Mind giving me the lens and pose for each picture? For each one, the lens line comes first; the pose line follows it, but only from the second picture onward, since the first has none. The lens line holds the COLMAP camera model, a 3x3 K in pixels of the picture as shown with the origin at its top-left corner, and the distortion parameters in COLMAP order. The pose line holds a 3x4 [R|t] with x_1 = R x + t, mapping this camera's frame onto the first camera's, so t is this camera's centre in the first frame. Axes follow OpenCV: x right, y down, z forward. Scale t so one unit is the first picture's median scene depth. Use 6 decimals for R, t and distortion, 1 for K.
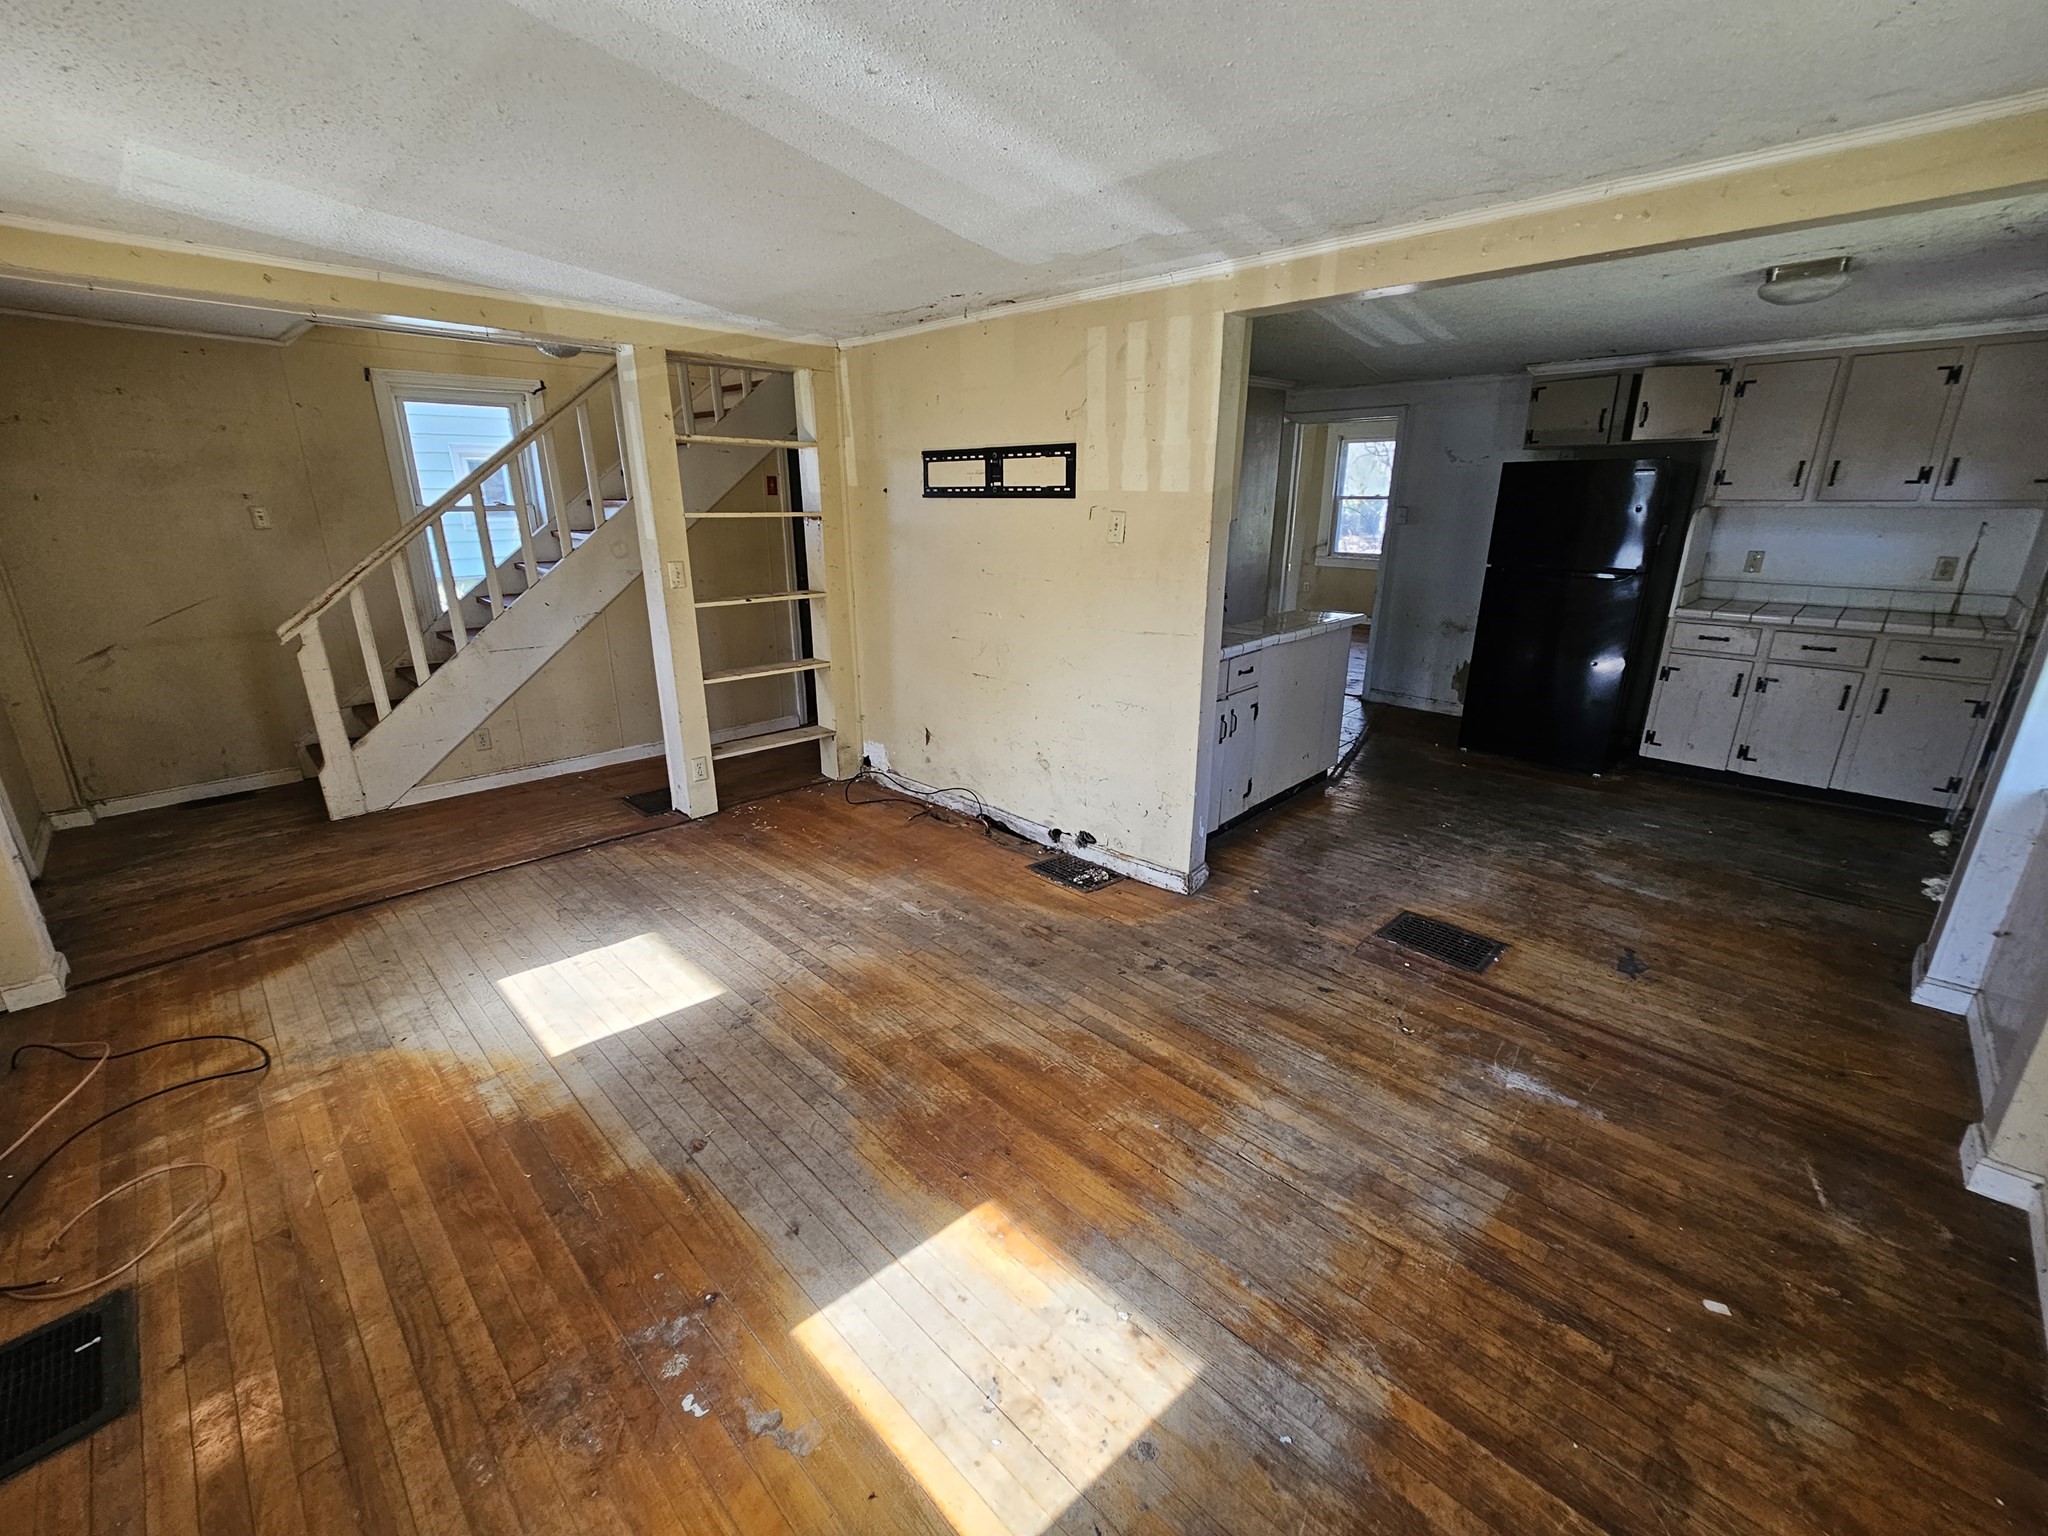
lens RADIAL K [[836.1, 0, 1017.6], [0, 836.1, 758.2], [0, 0, 1]] dist [-0.003061, 0.000827]
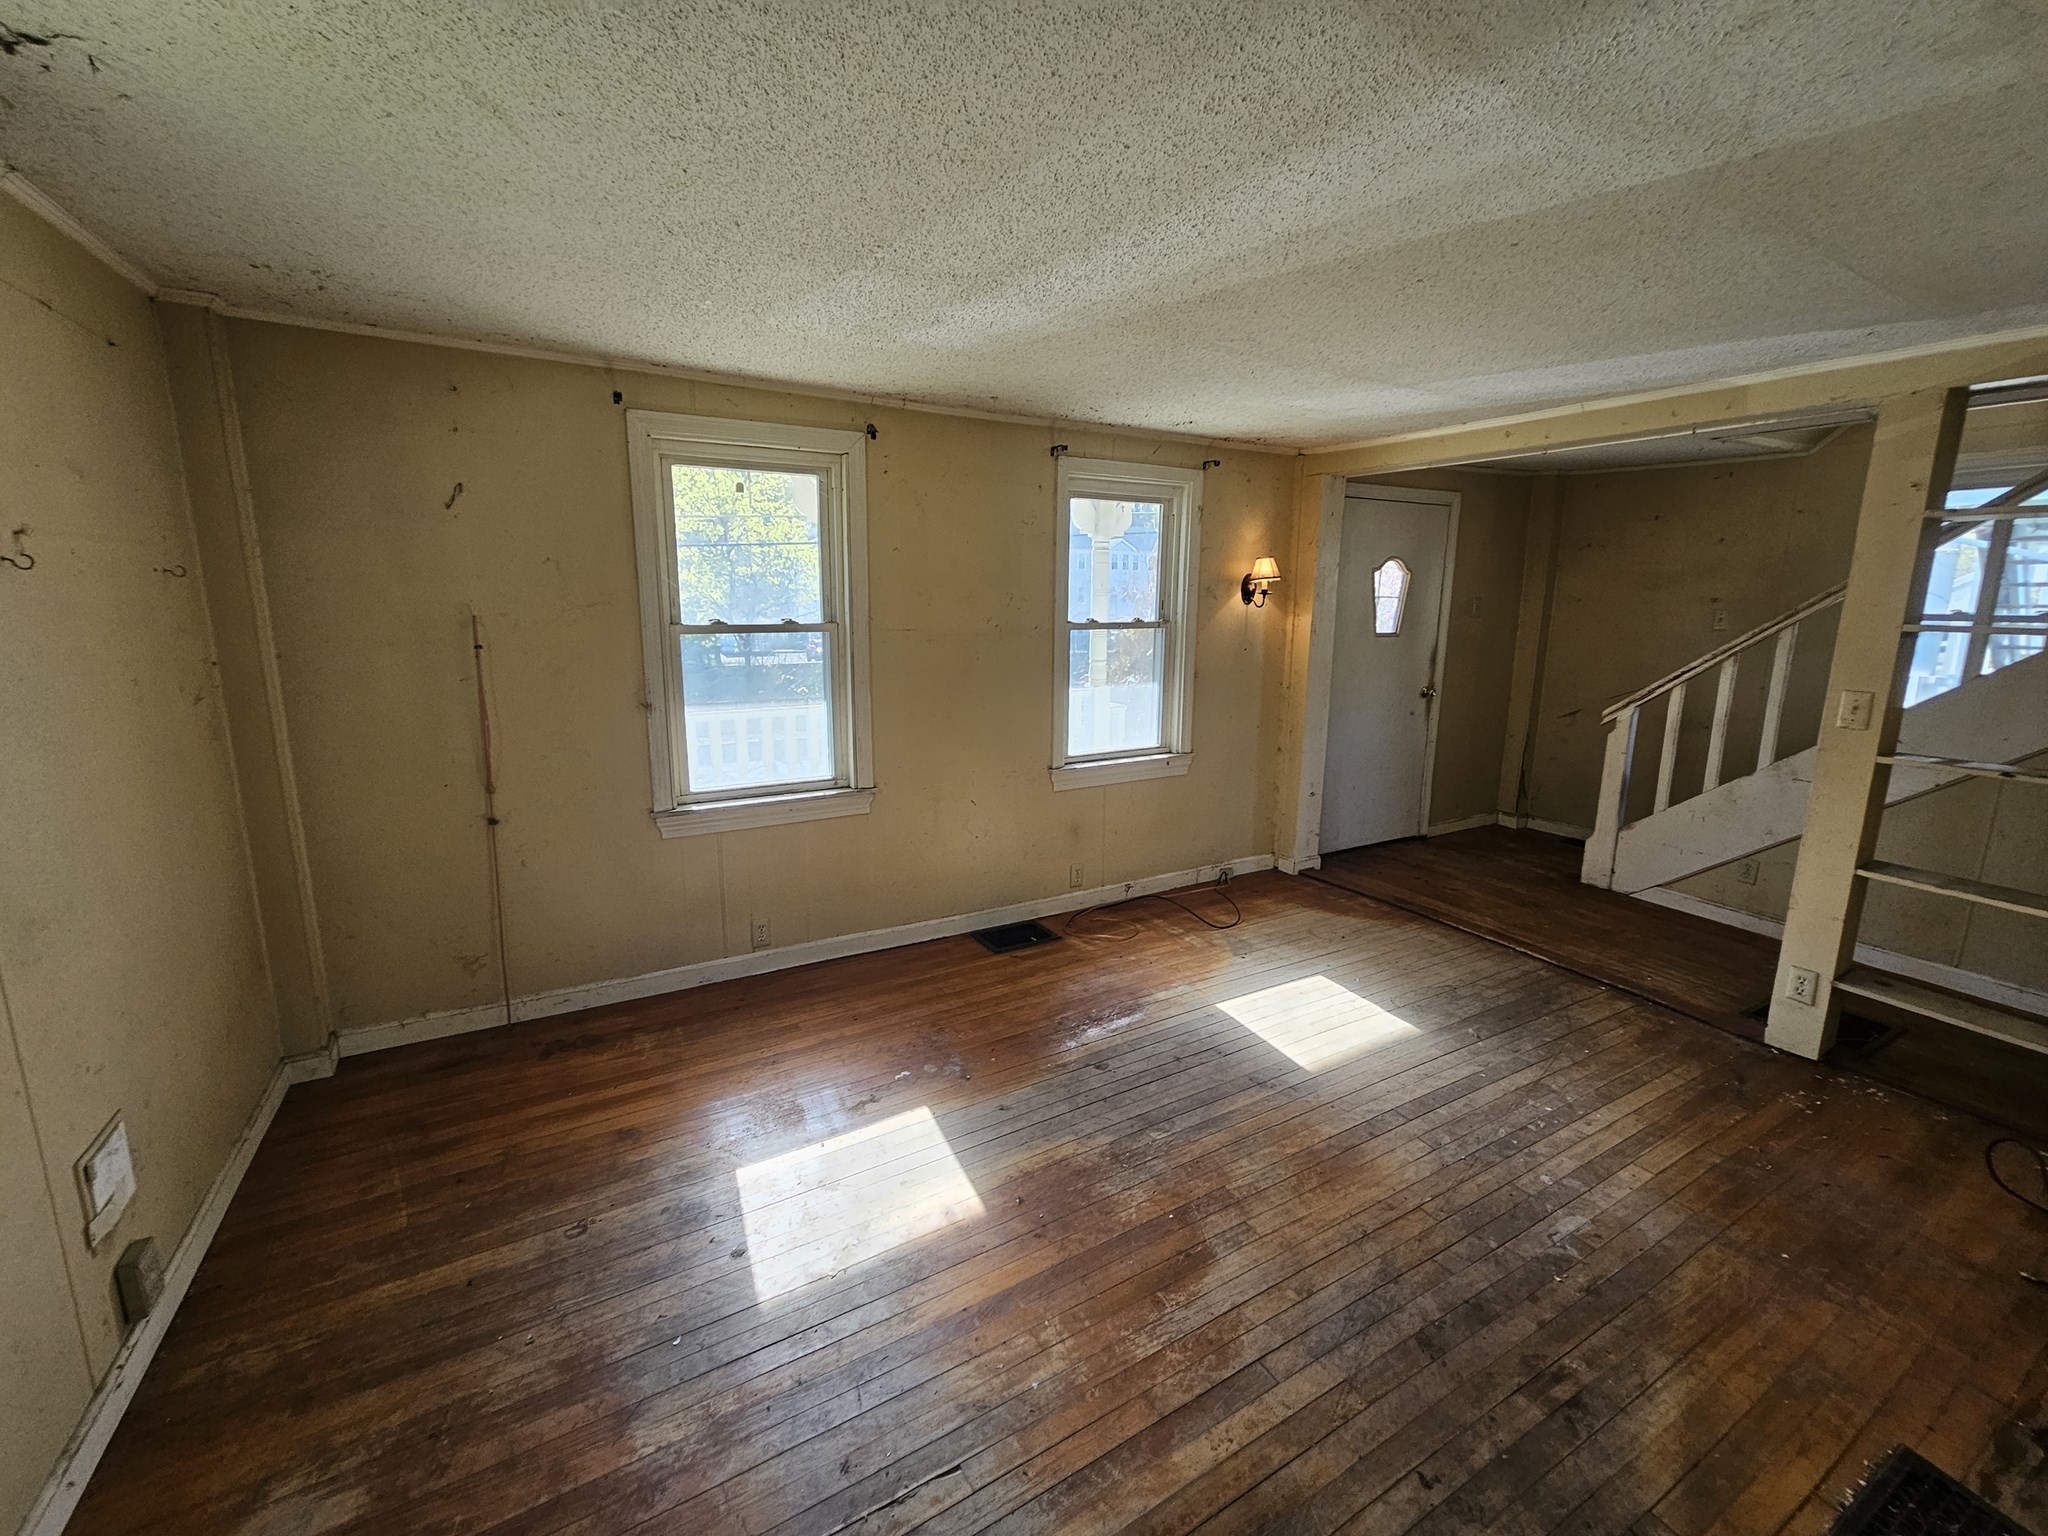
lens RADIAL K [[836.1, 0, 1017.6], [0, 836.1, 758.2], [0, 0, 1]] dist [-0.003061, 0.000827]
pose [[-0.274658, 0.179574, -0.944625, 0.430320], [-0.295196, 0.919217, 0.260575, -0.154336], [0.915108, 0.350419, -0.199461, 0.509921]]
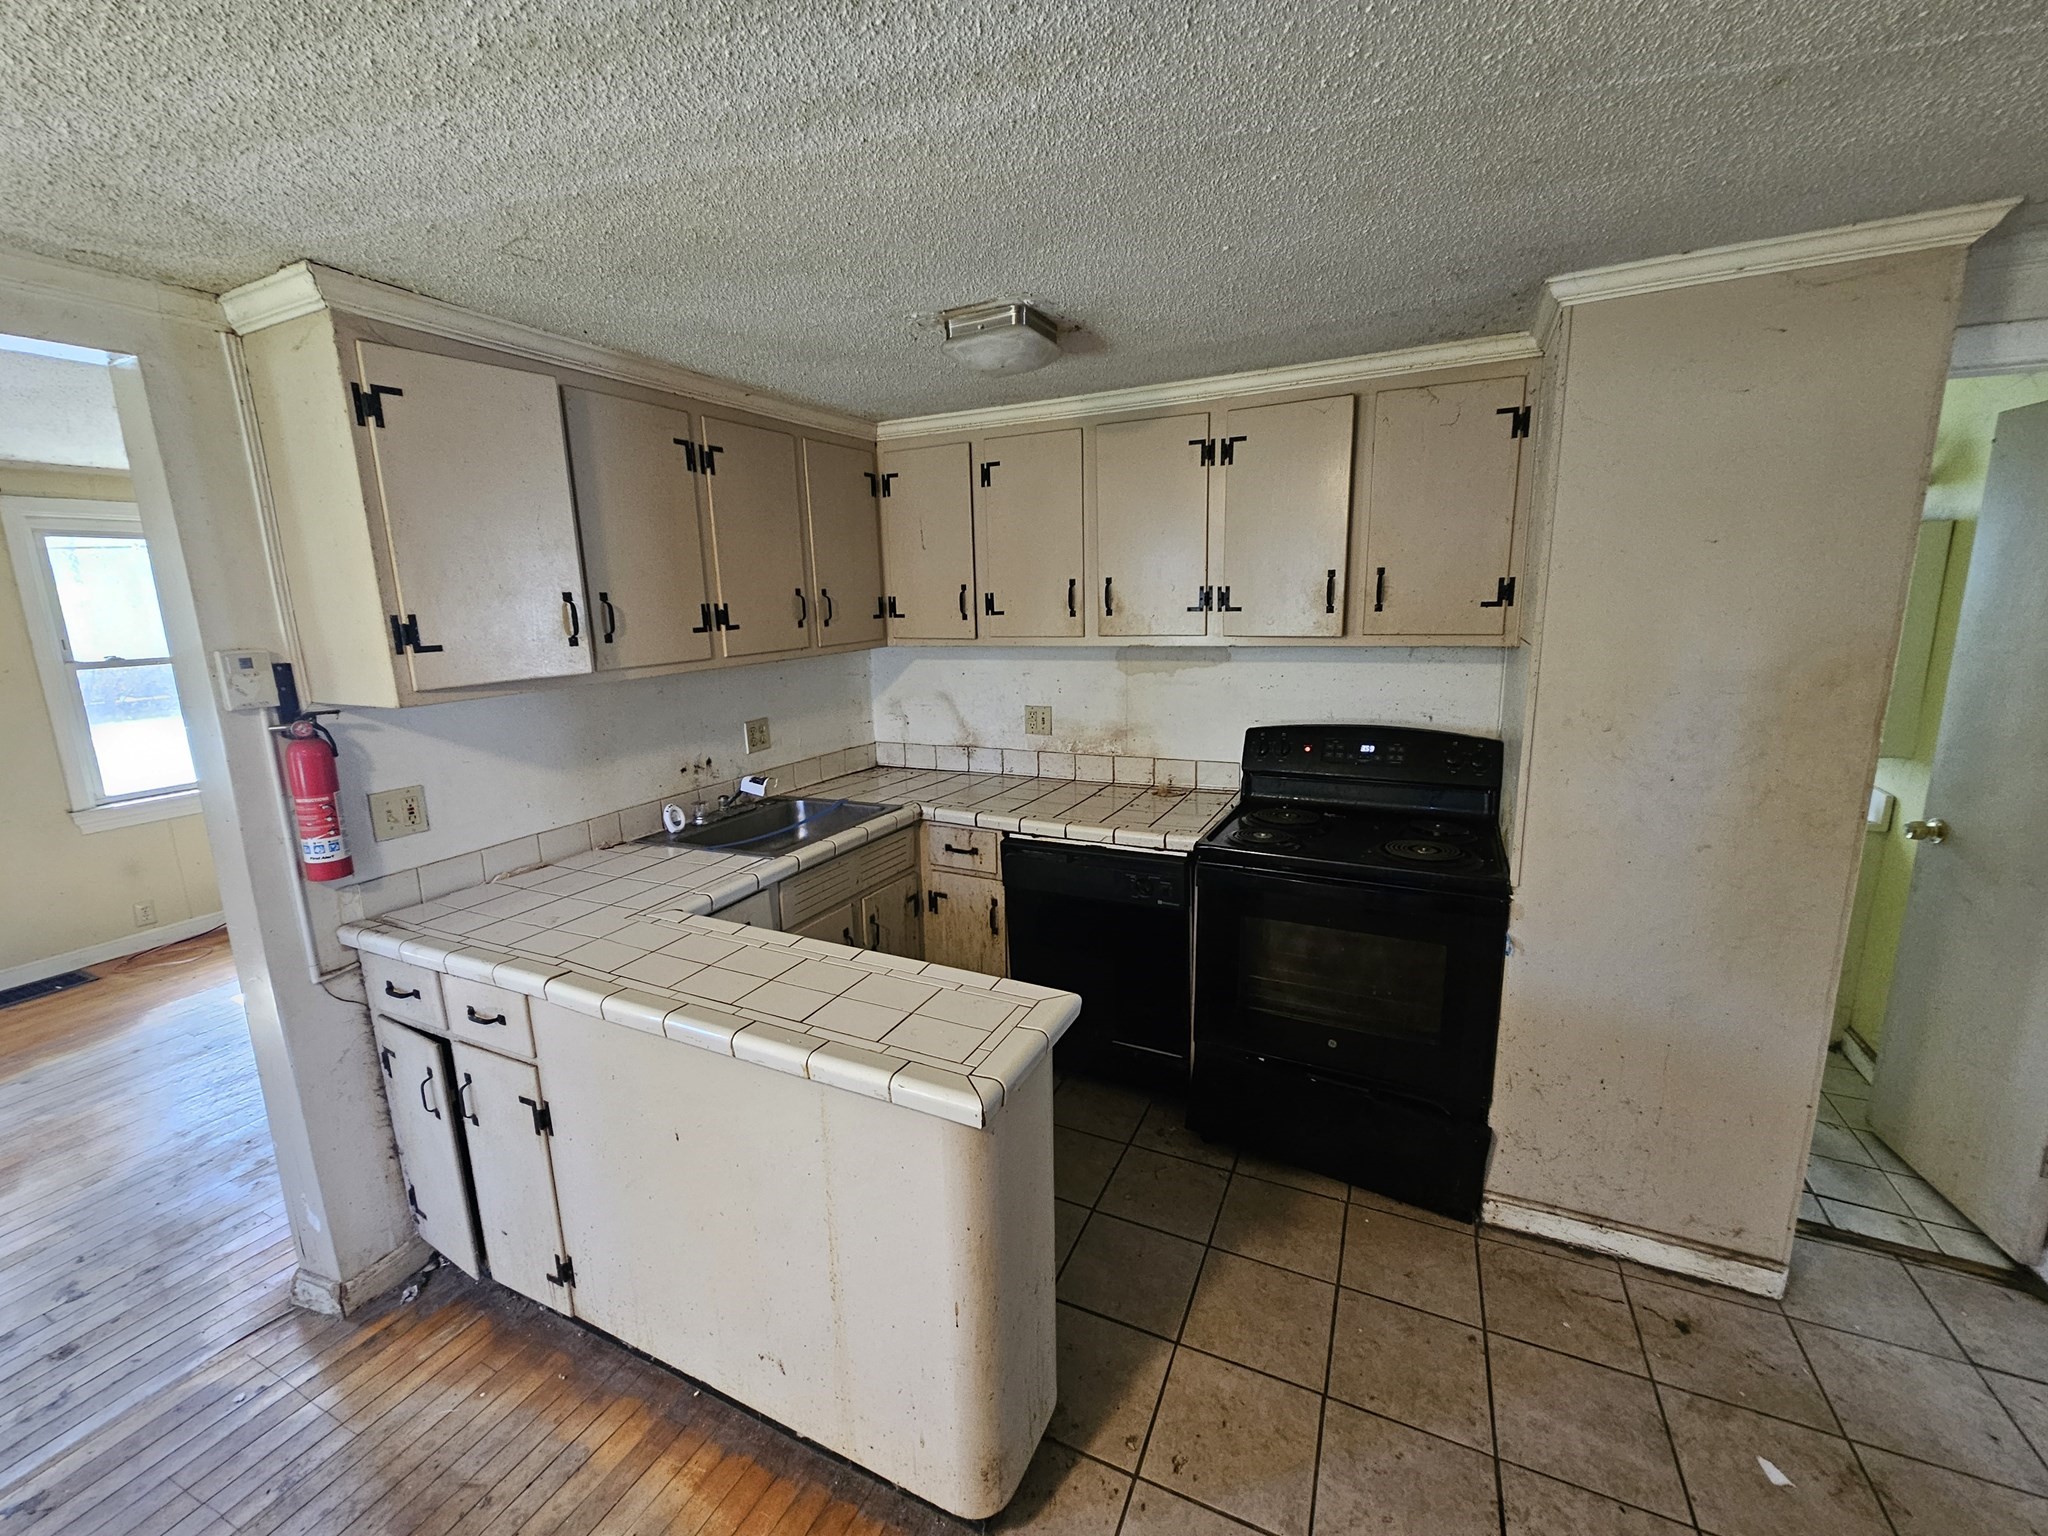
lens RADIAL K [[836.1, 0, 1017.6], [0, 836.1, 758.2], [0, 0, 1]] dist [-0.003061, 0.000827]
pose [[0.334405, 0.172276, -0.926550, 0.735273], [-0.270746, 0.959267, 0.080643, -0.331149], [0.902701, 0.223893, 0.367427, 0.982541]]
